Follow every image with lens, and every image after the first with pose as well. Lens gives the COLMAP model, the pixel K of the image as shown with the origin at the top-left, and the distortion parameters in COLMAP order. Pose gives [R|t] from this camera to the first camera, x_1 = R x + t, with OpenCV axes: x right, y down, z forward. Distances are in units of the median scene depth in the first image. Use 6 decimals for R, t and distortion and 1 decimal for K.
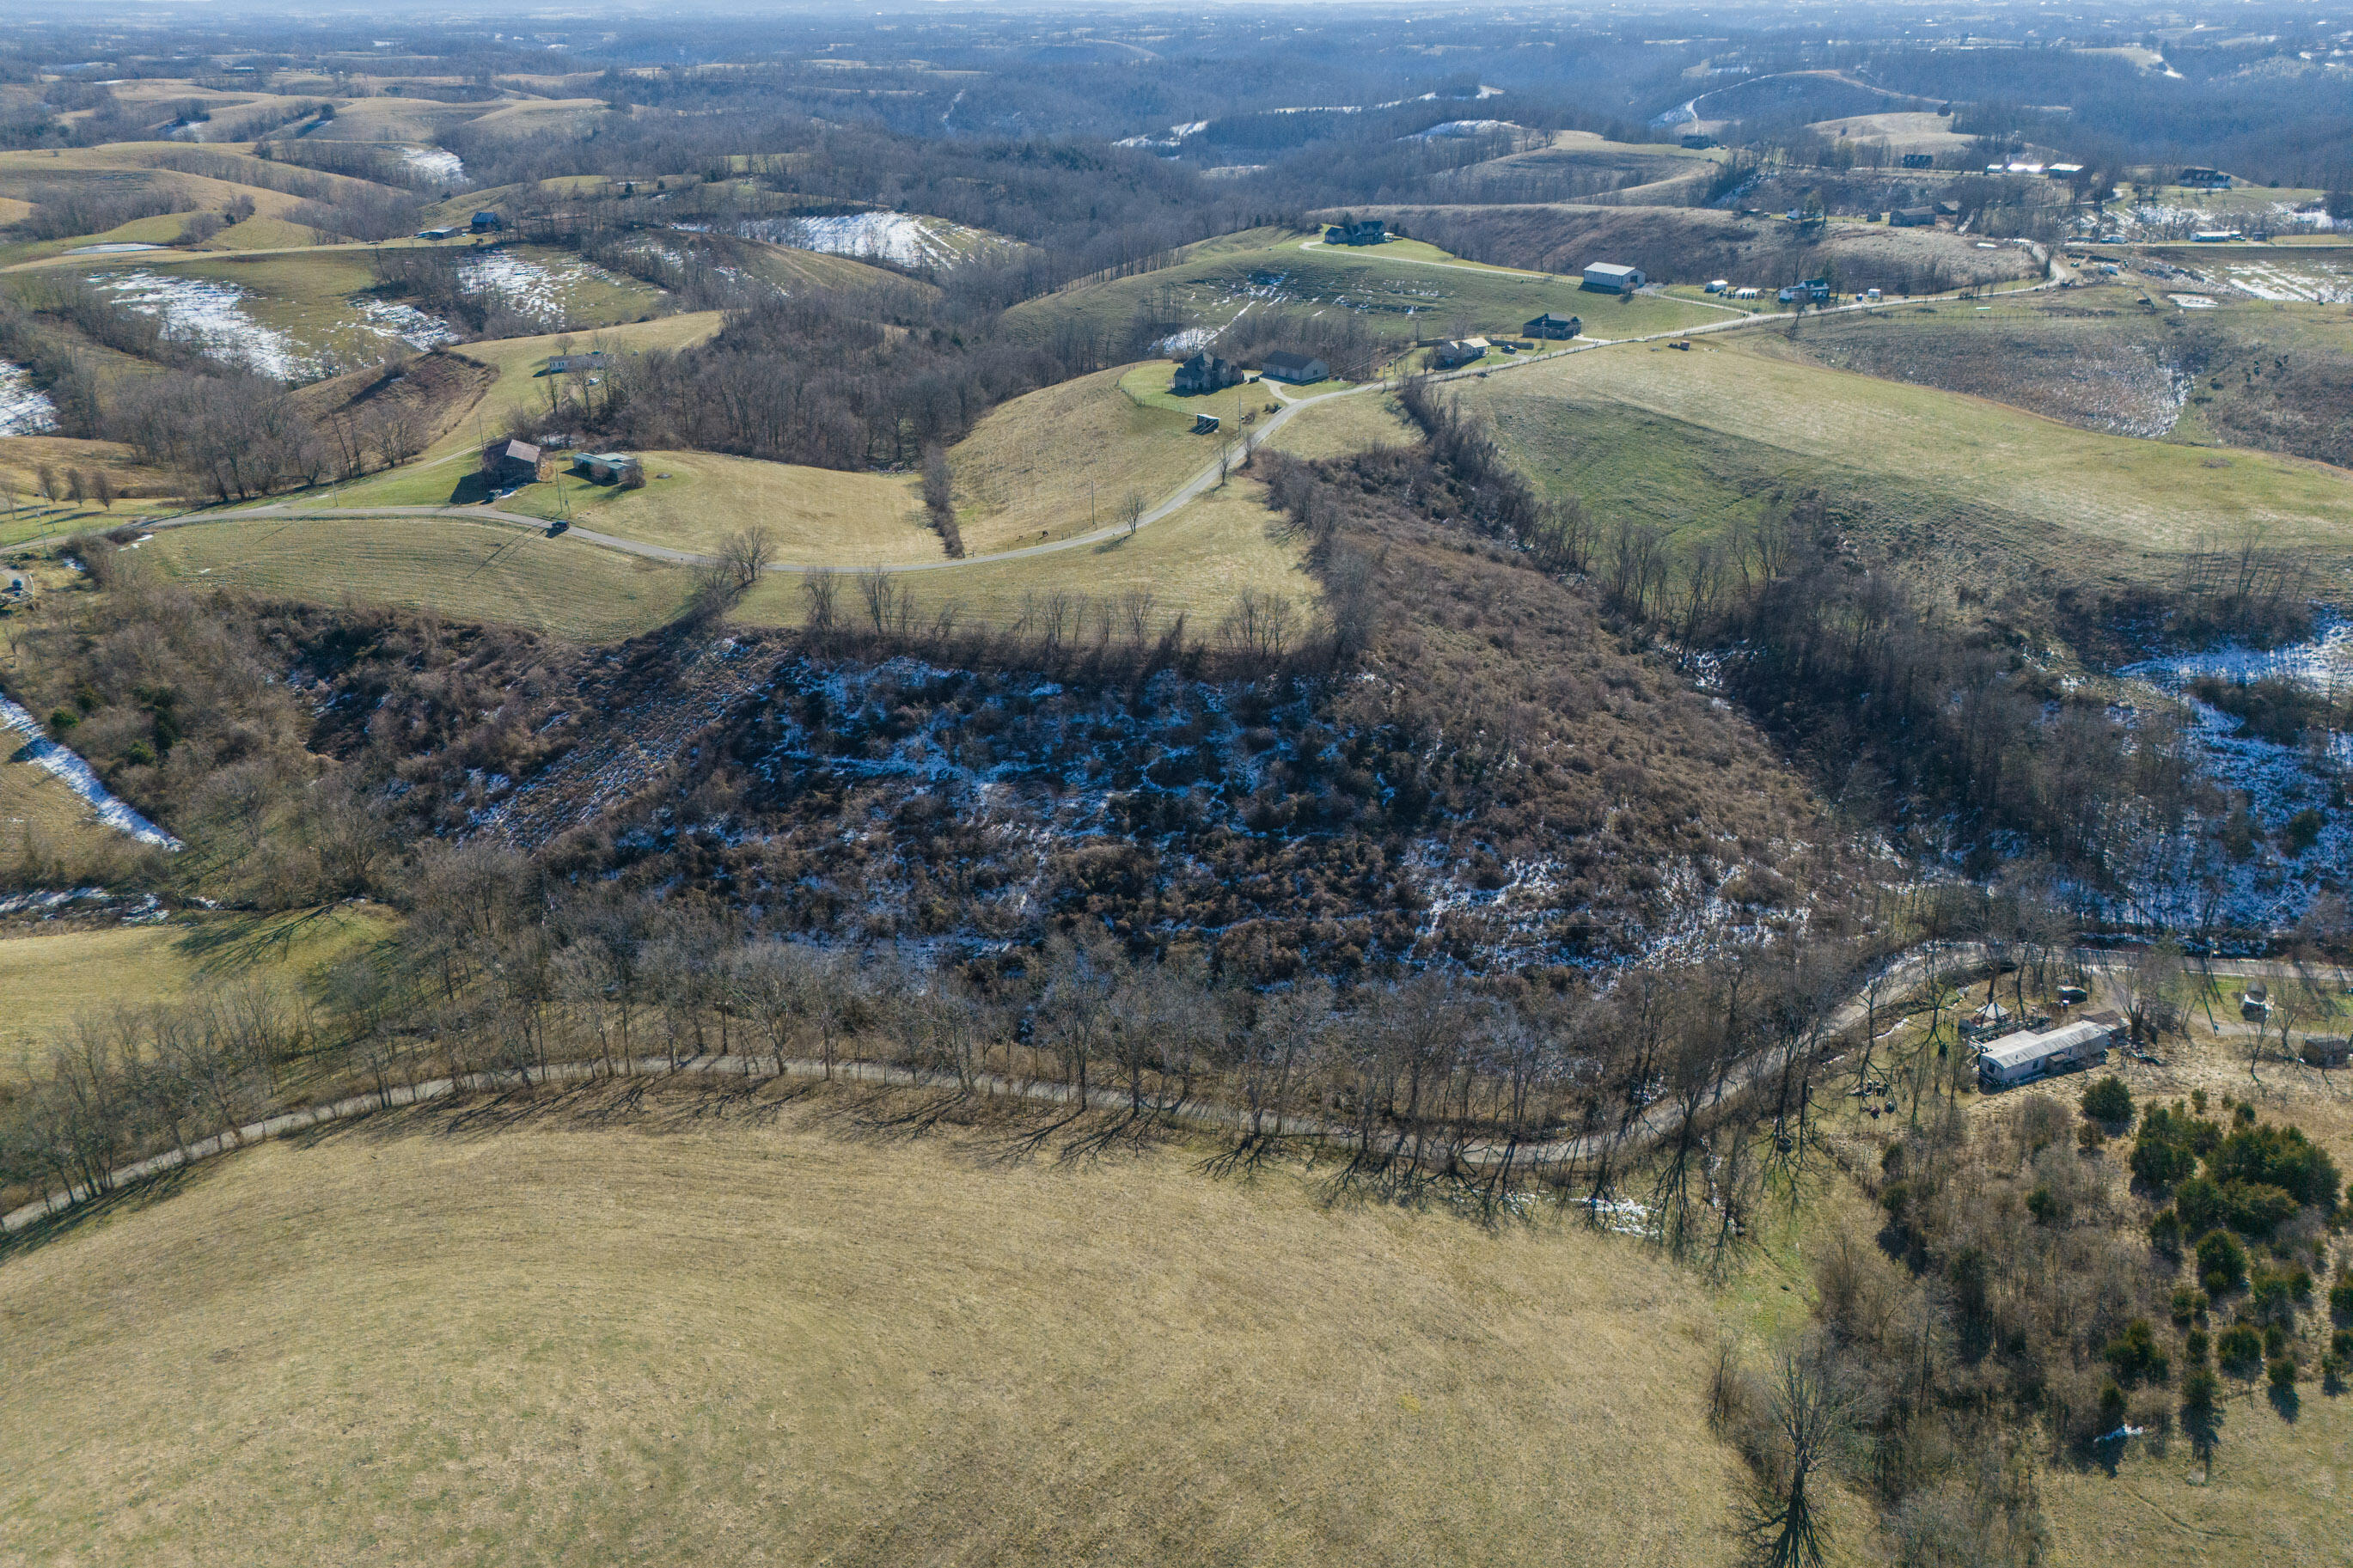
lens RADIAL K [[1724.7, 0, 1170.2], [0, 1724.7, 780.7], [0, 0, 1]] dist [0.064284, -0.054013]
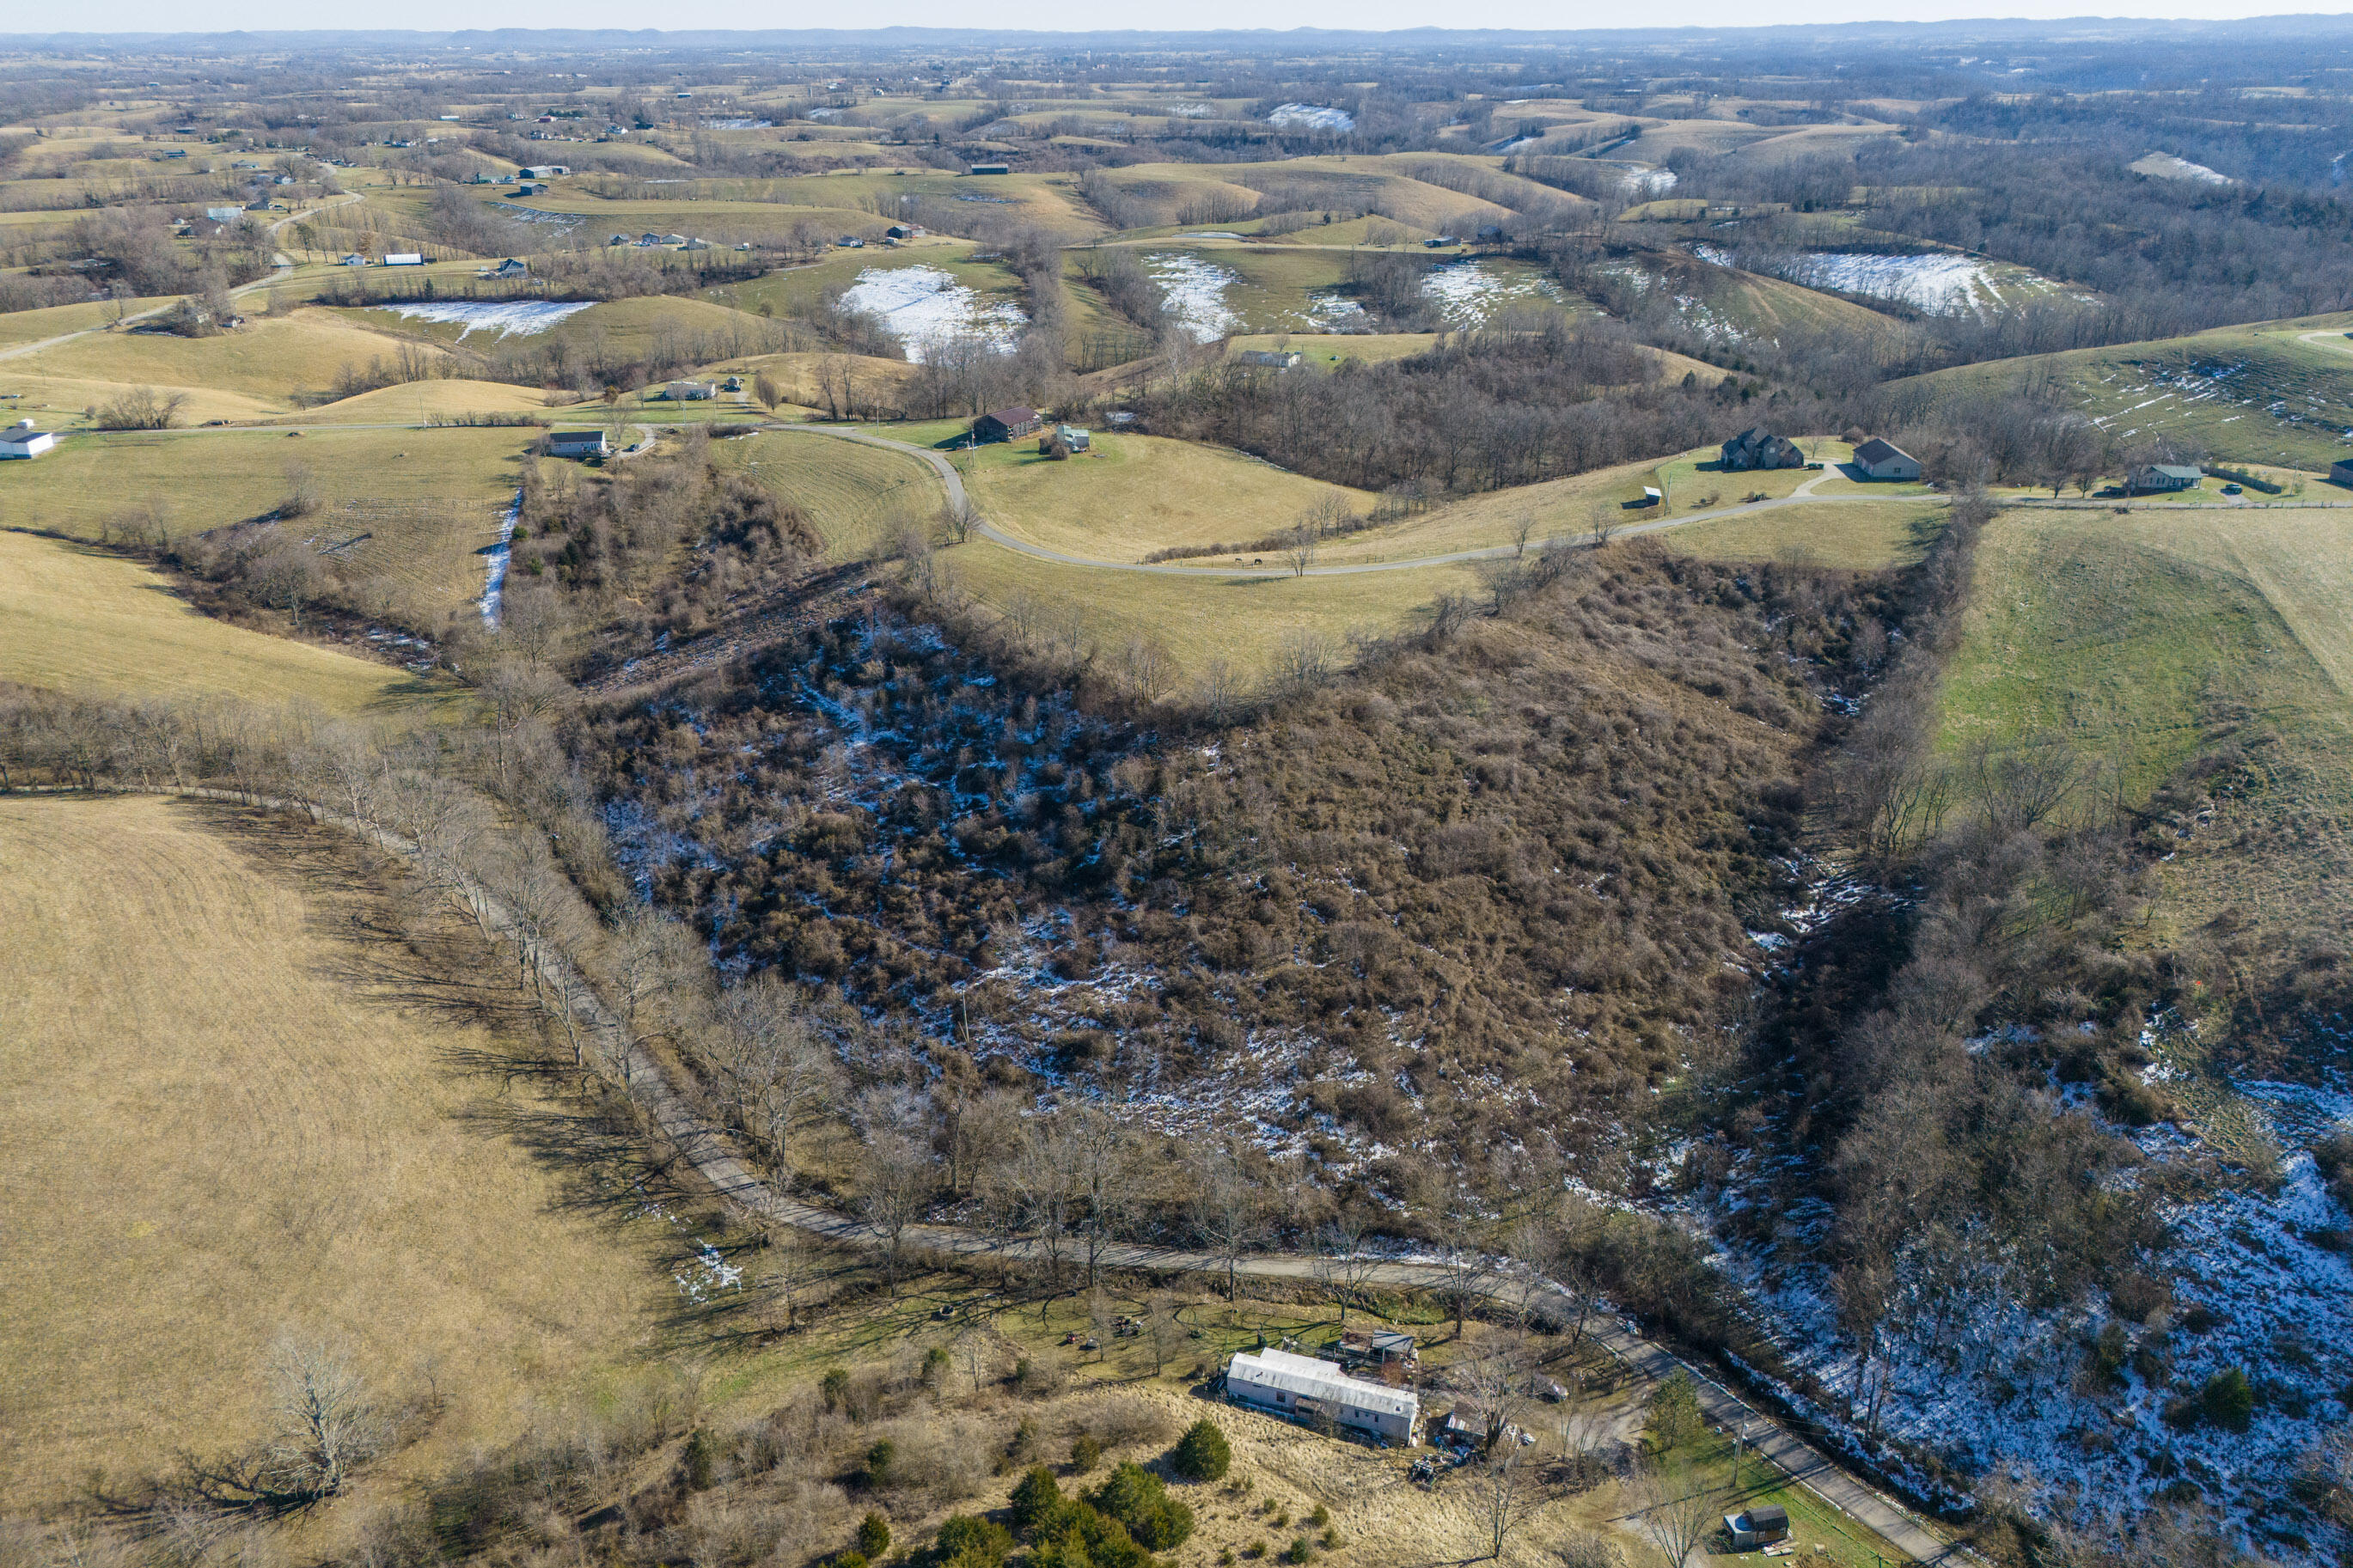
lens RADIAL K [[1724.7, 0, 1170.2], [0, 1724.7, 780.7], [0, 0, 1]] dist [0.064284, -0.054013]
pose [[0.715312, 0.279339, -0.640546, 0.451899], [-0.286503, 0.953280, 0.095777, -0.082663], [0.637374, 0.115008, 0.761924, 0.176658]]
